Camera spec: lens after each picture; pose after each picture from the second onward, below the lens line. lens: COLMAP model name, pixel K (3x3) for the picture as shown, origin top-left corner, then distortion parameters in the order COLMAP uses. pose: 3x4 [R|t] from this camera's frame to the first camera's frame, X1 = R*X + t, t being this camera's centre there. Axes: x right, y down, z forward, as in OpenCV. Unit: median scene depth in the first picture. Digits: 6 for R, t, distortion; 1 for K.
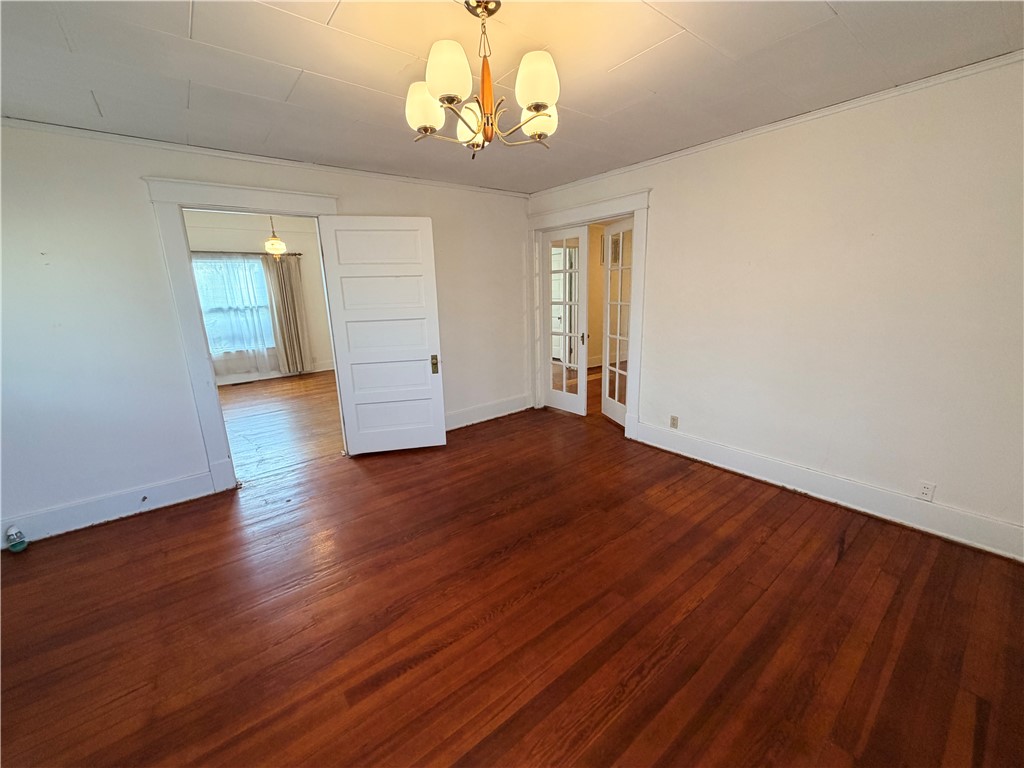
lens RADIAL K [[410.6, 0, 512.6], [0, 410.6, 385.4], [0, 0, 1]] dist [0.001226, -0.001409]
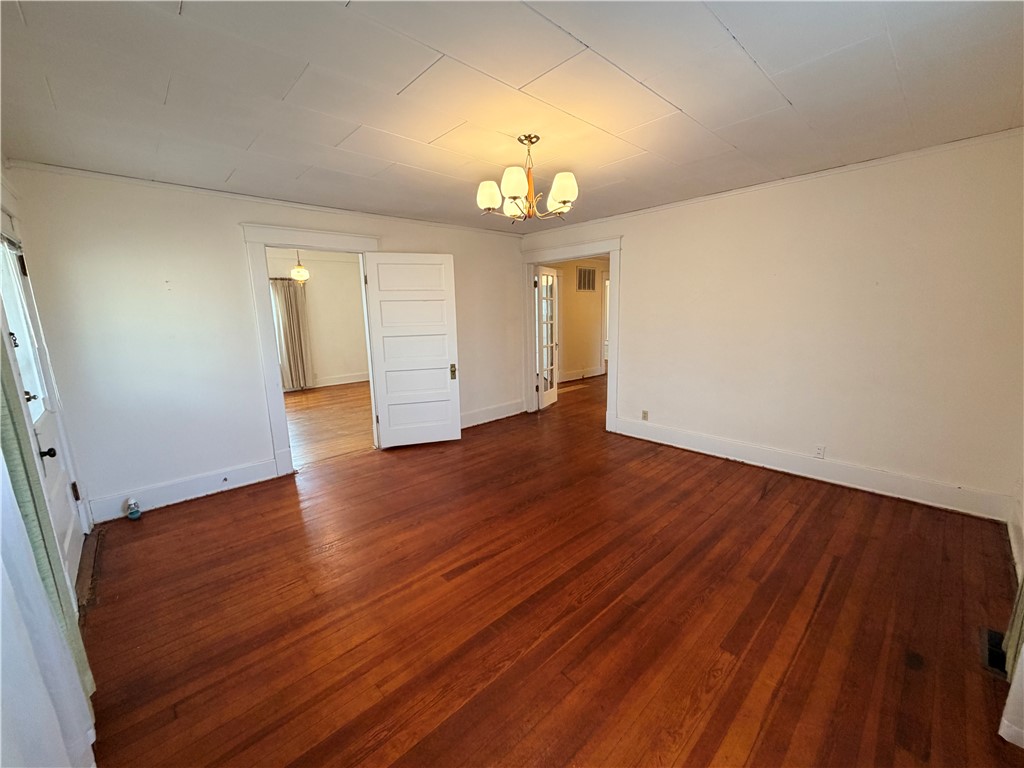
lens RADIAL K [[410.6, 0, 513.8], [0, 410.6, 385.6], [0, 0, 1]] dist [0.001226, -0.001409]
pose [[0.996721, -0.010076, 0.080289, -0.150785], [0.014470, 0.998418, -0.054337, 0.082185], [-0.079614, 0.055321, 0.995290, -0.318591]]
